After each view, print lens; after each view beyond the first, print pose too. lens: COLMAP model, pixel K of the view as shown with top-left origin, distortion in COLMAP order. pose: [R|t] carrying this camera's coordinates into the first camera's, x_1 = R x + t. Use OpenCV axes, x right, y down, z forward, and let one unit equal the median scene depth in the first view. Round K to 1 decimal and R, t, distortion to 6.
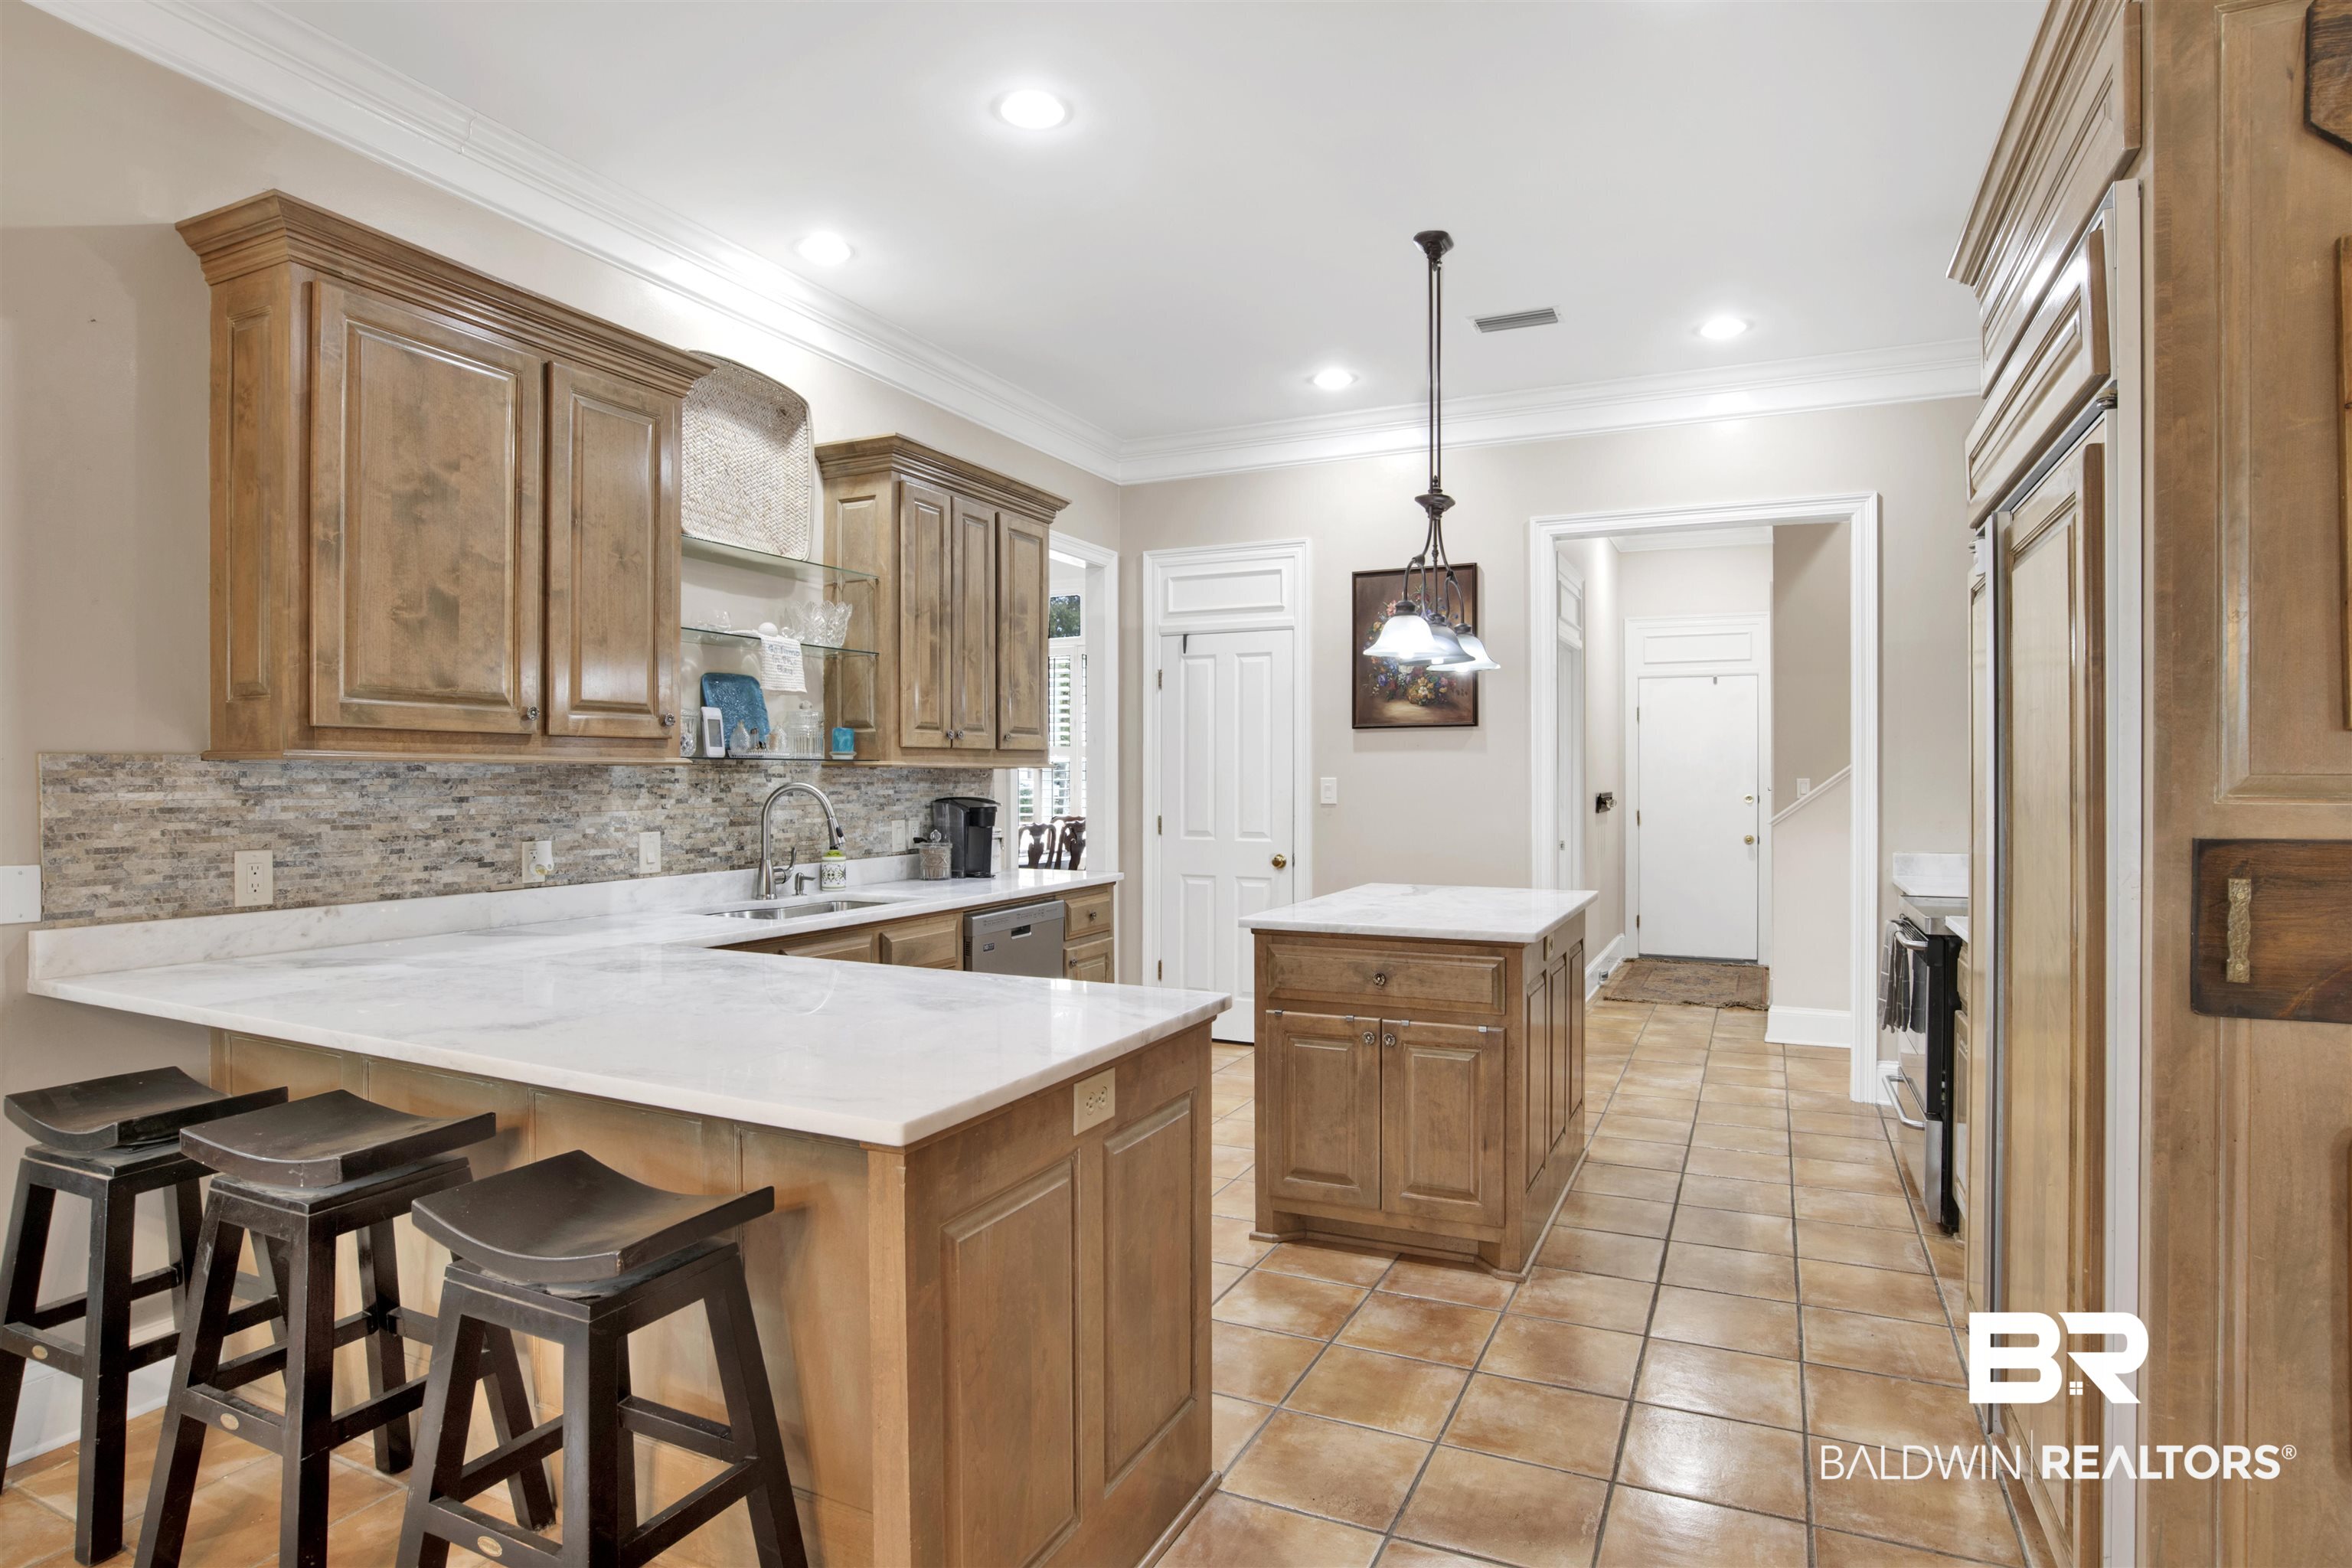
lens RADIAL K [[1231.0, 0, 1188.6], [0, 1231.0, 780.0], [0, 0, 1]] dist [-0.062018, 0.015398]
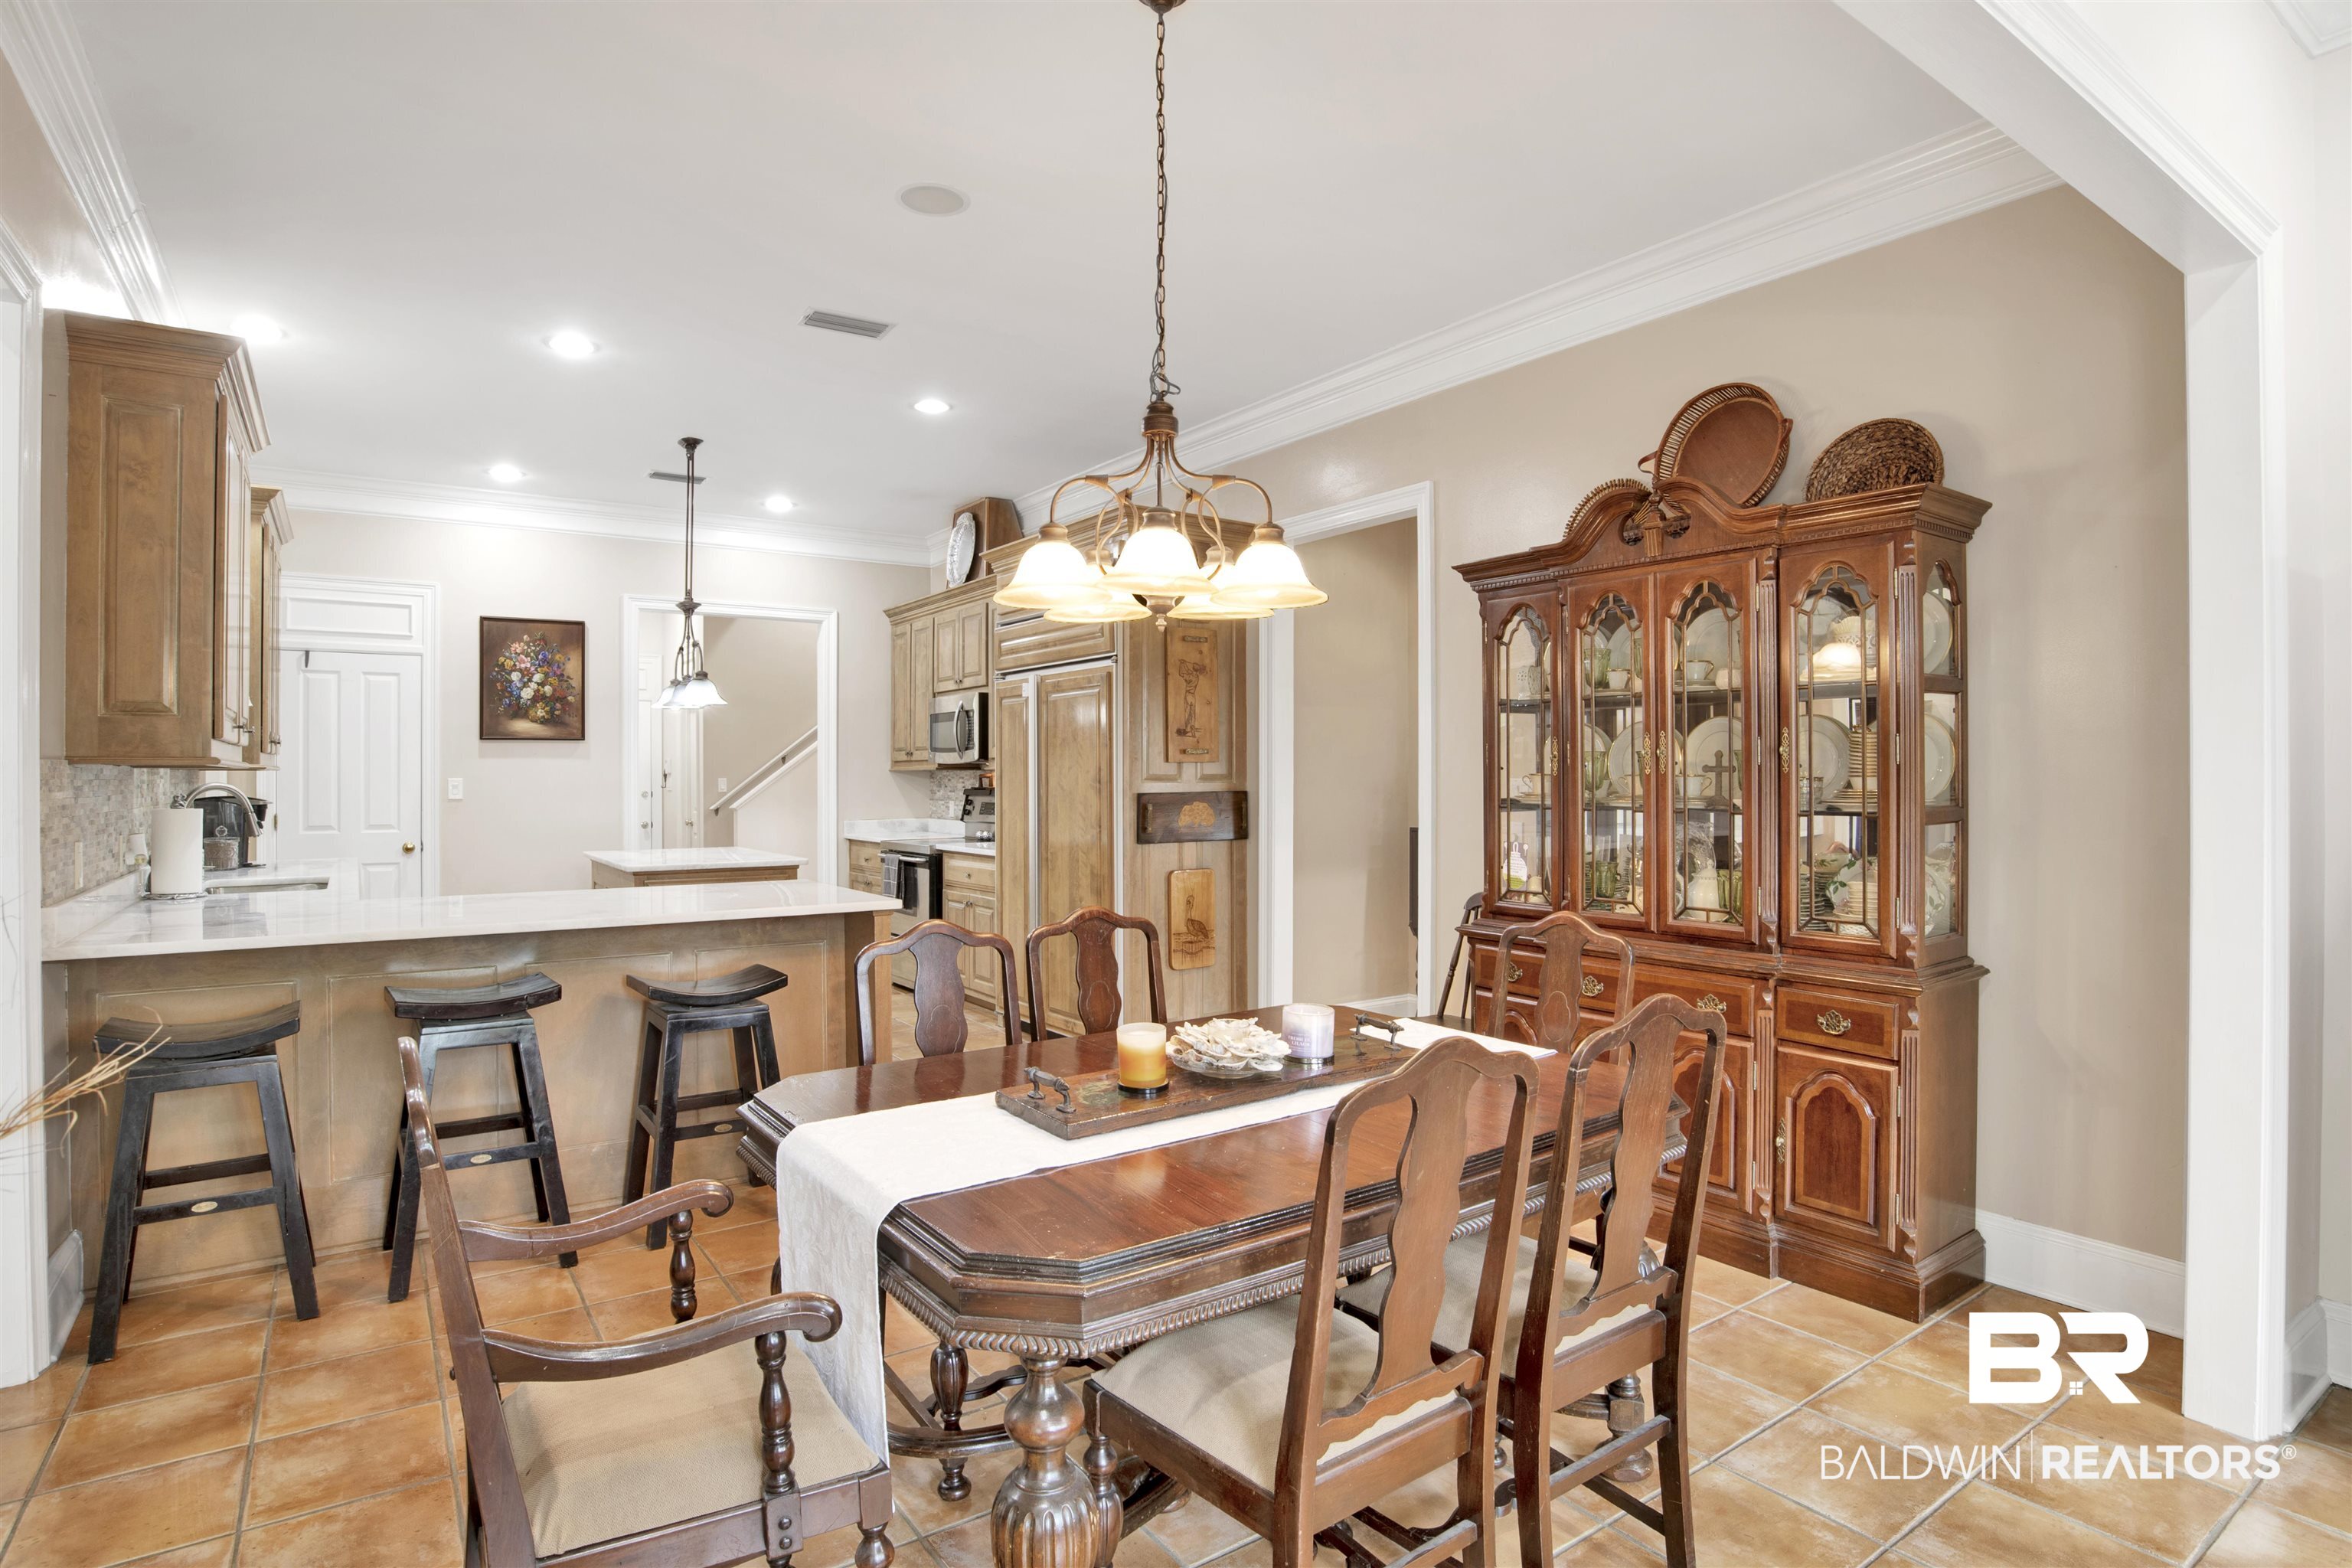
lens RADIAL K [[1209.1, 0, 1167.9], [0, 1209.1, 781.3], [0, 0, 1]] dist [-0.060485, -0.000781]
pose [[0.504599, -0.004146, 0.863344, -0.803411], [0.003271, 0.999990, 0.002890, 0.000212], [-0.863348, 0.001366, 0.504608, -0.323637]]
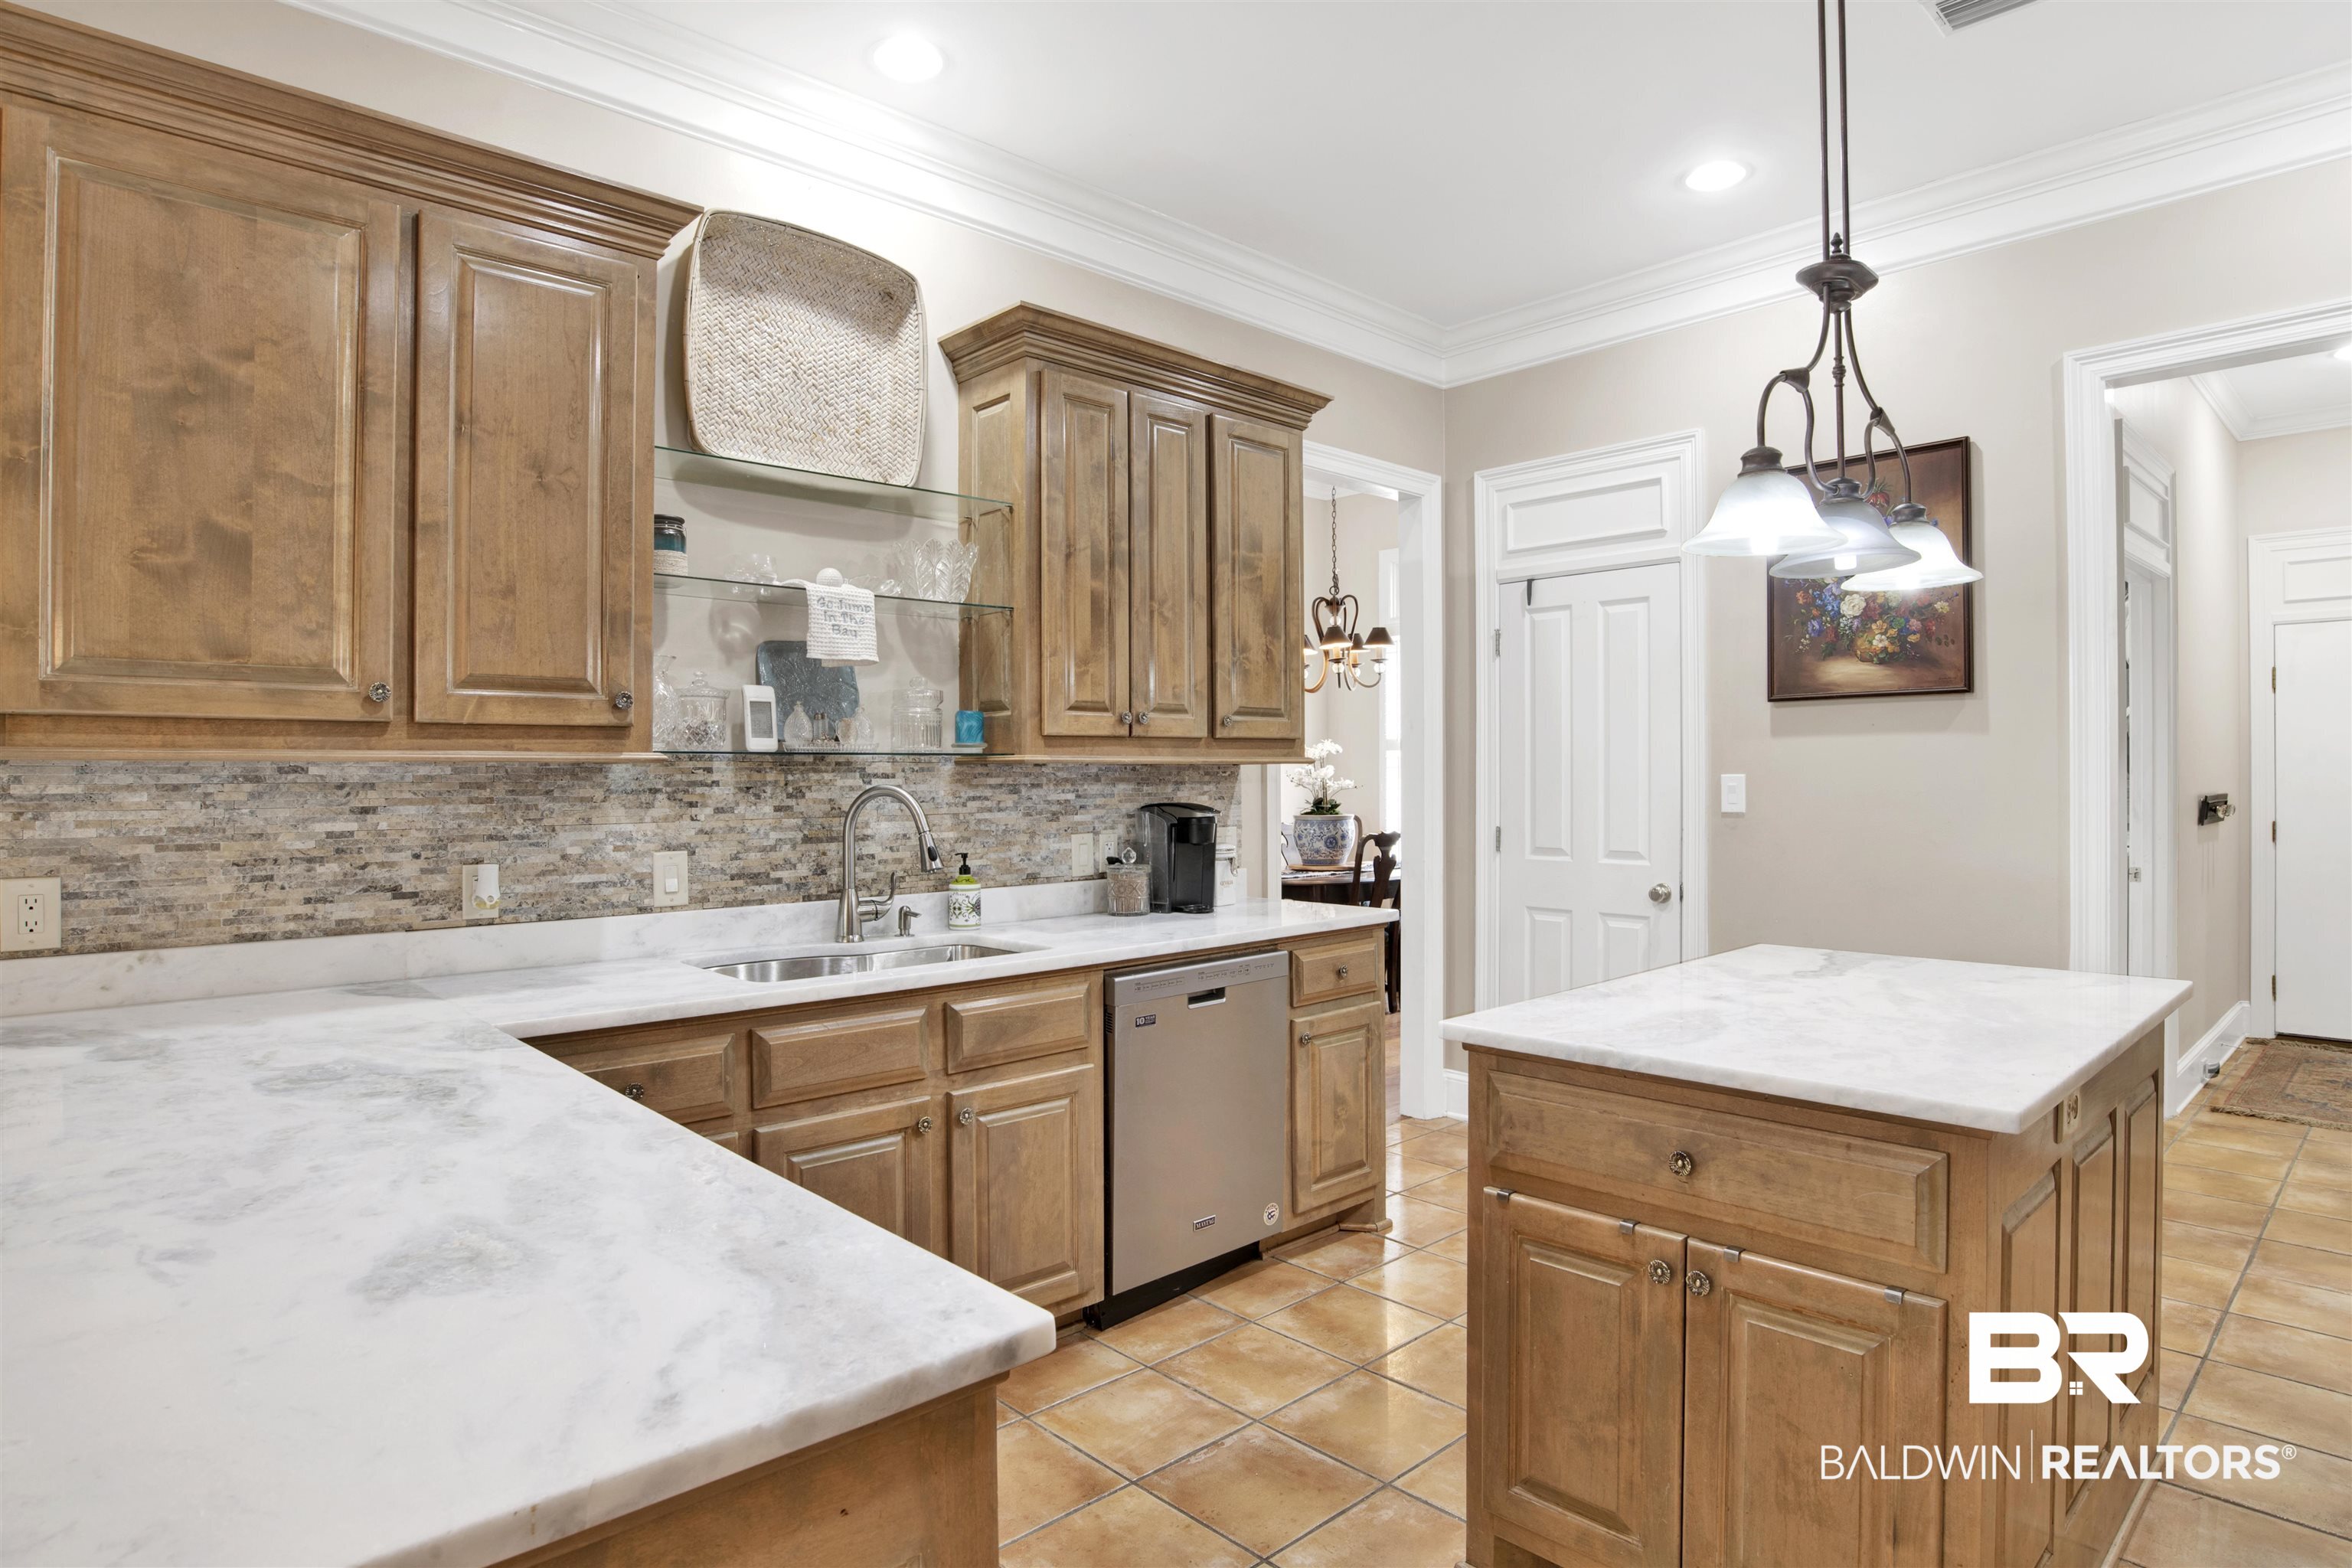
lens RADIAL K [[1270.1, 0, 1175.0], [0, 1270.1, 780.6], [0, 0, 1]] dist [-0.065802, 0.018045]
pose [[0.928648, -0.003160, -0.370949, 0.122159], [0.004265, 0.999989, 0.002160, -0.001613], [0.370938, -0.003588, 0.928651, 0.343286]]
